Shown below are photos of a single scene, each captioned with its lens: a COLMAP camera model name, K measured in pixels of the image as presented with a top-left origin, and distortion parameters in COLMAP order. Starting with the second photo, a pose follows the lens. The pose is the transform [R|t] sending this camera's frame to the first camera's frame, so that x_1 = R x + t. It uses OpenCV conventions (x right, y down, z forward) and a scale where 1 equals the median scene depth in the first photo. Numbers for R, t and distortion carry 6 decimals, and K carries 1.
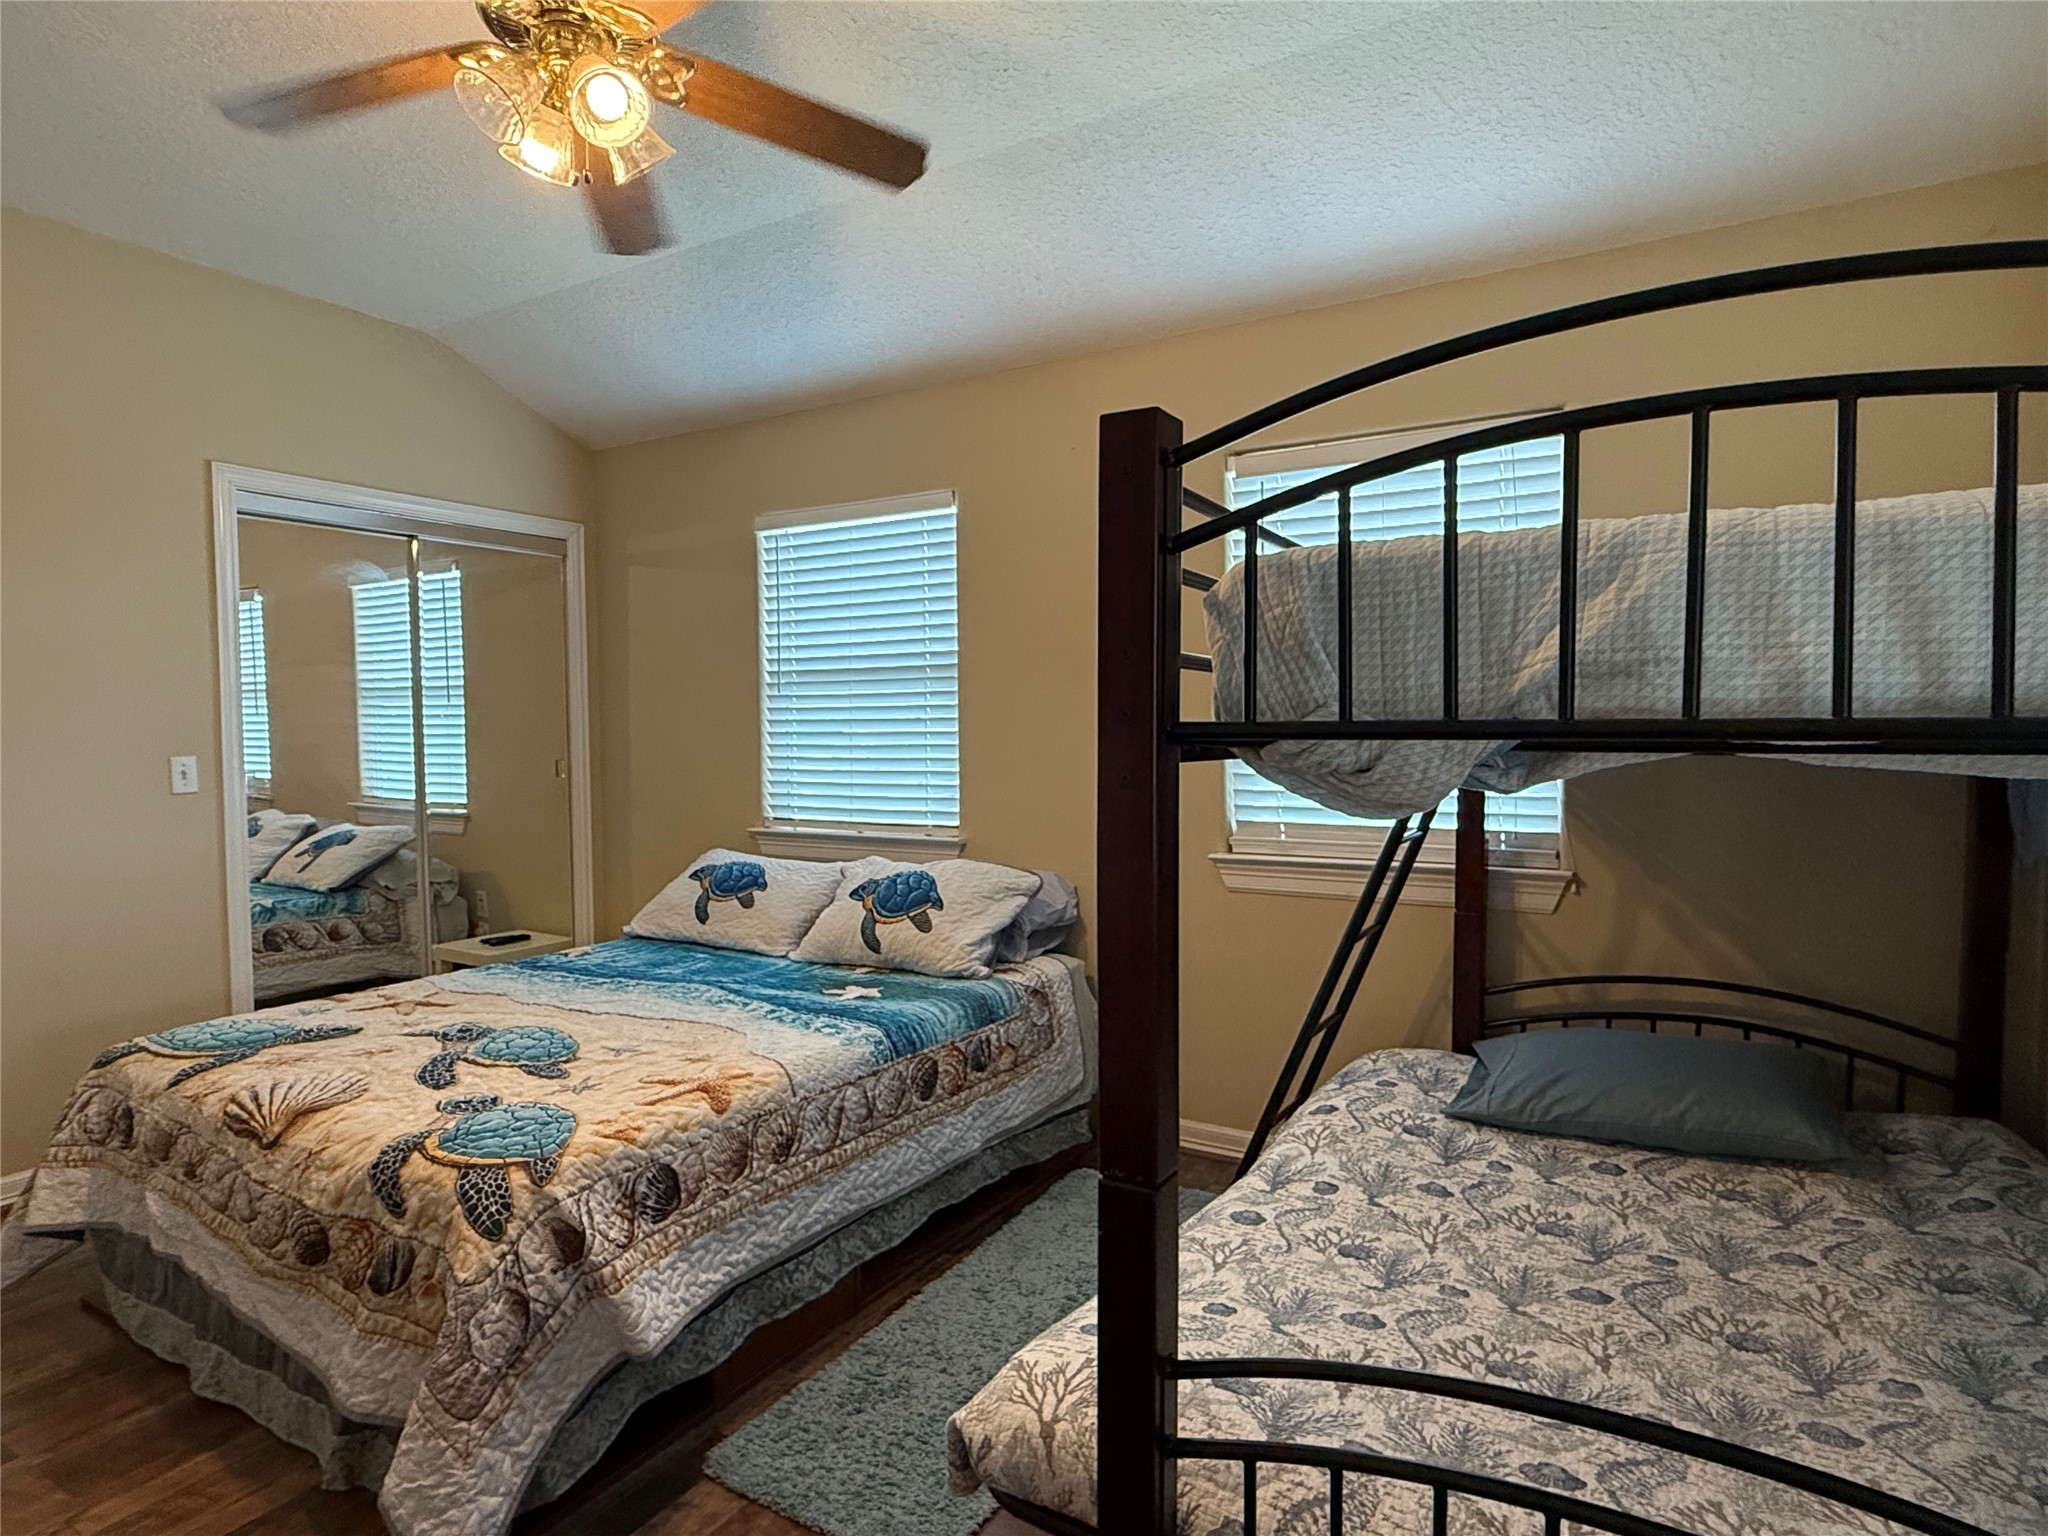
lens RADIAL K [[1111.9, 0, 1030.0], [0, 1111.9, 776.1], [0, 0, 1]] dist [-0.005852, -0.000210]
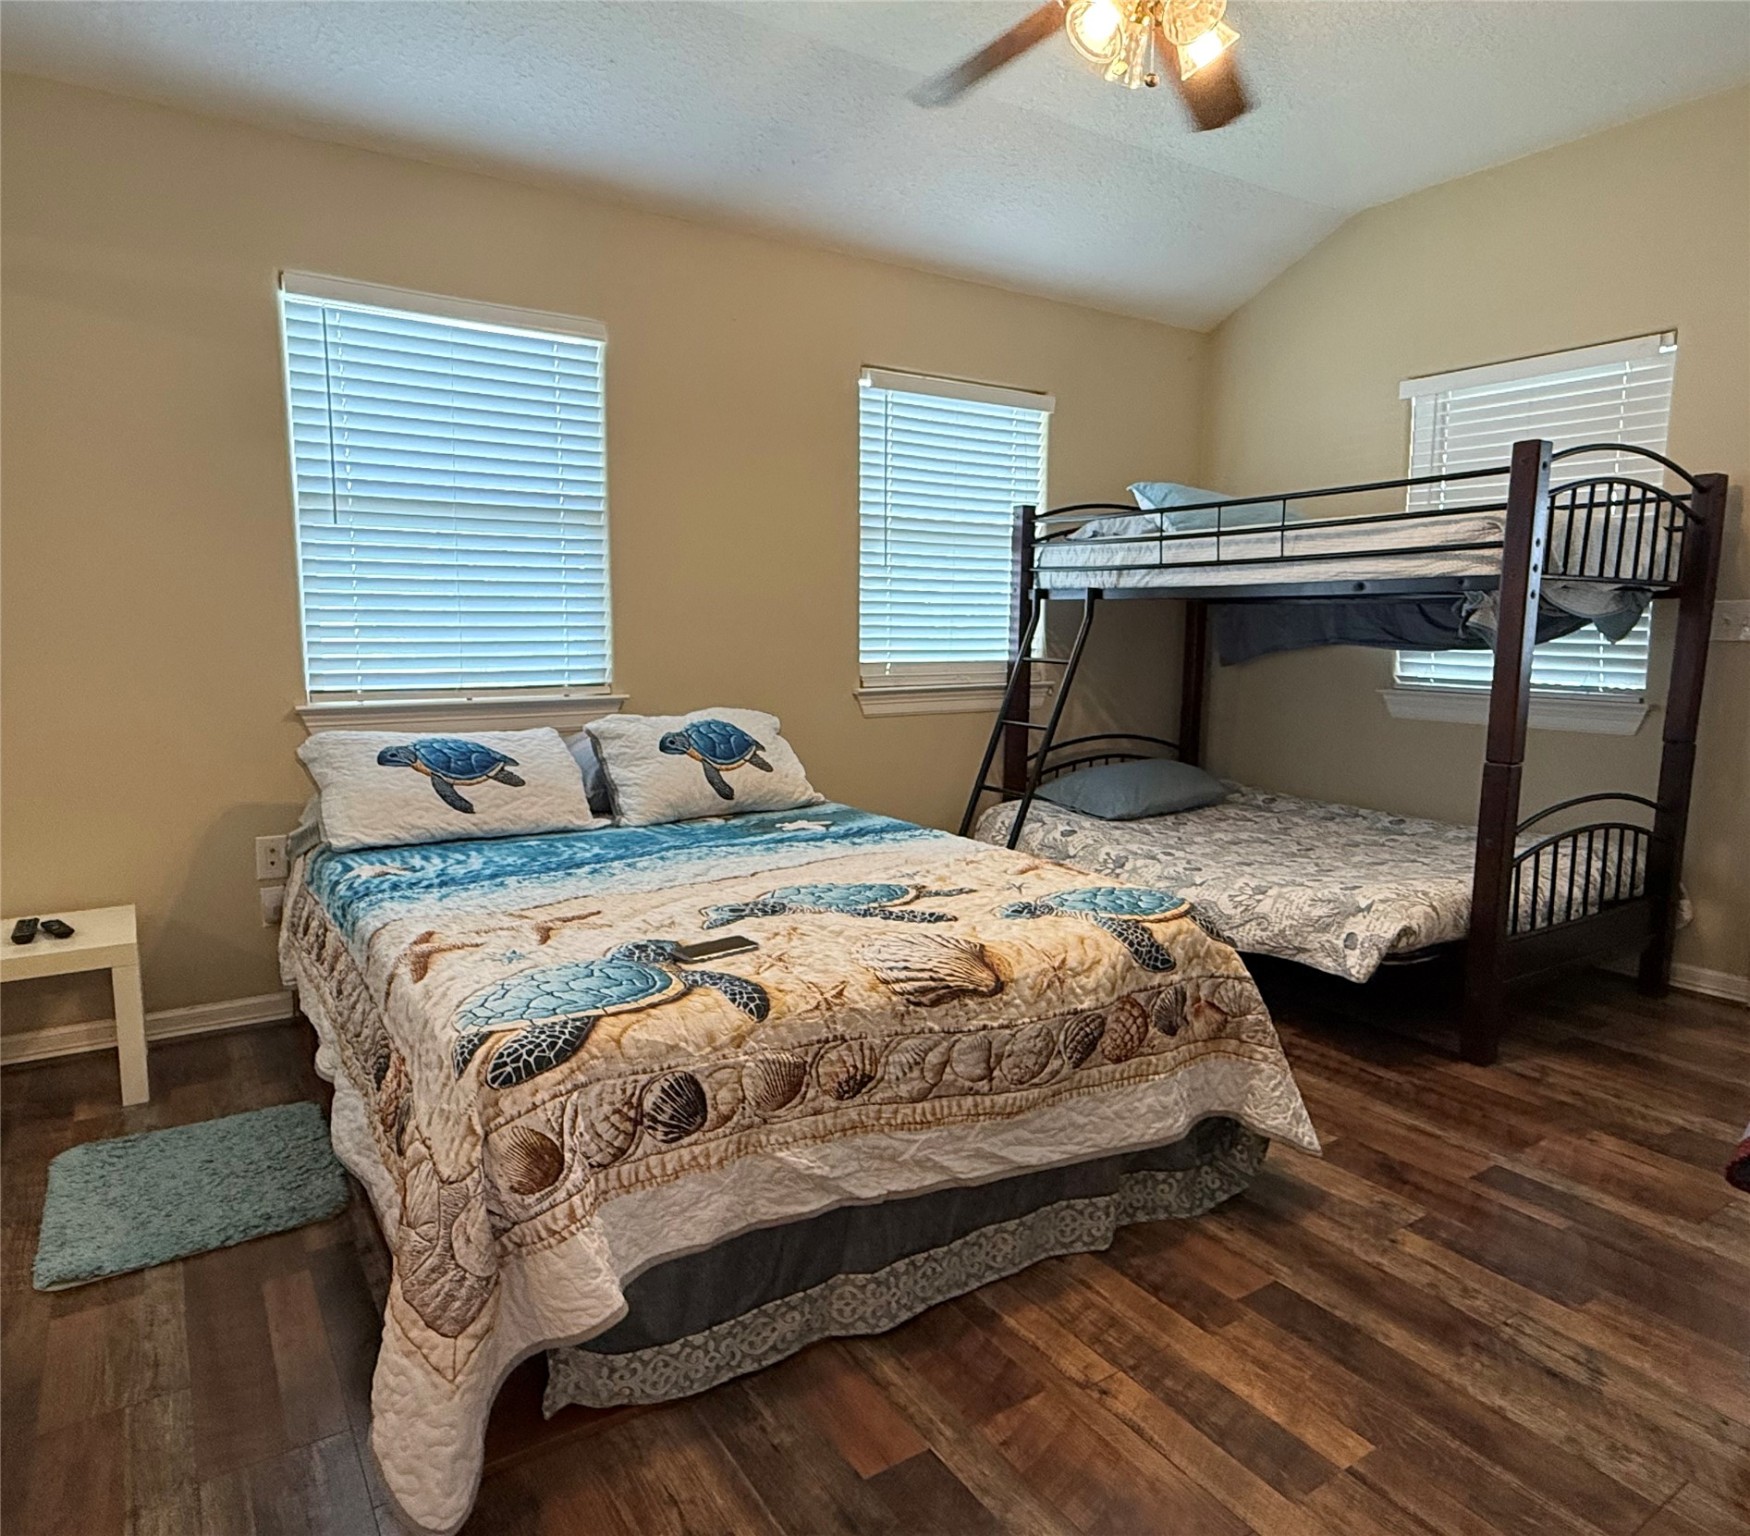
lens RADIAL K [[1121.7, 0, 879.6], [0, 1121.7, 768.5], [0, 0, 1]] dist [-0.009838, -0.000034]
pose [[0.440915, -0.105269, 0.891354, -1.236114], [0.028050, 0.994229, 0.103543, 0.036664], [-0.897110, -0.020651, 0.441324, 0.534490]]
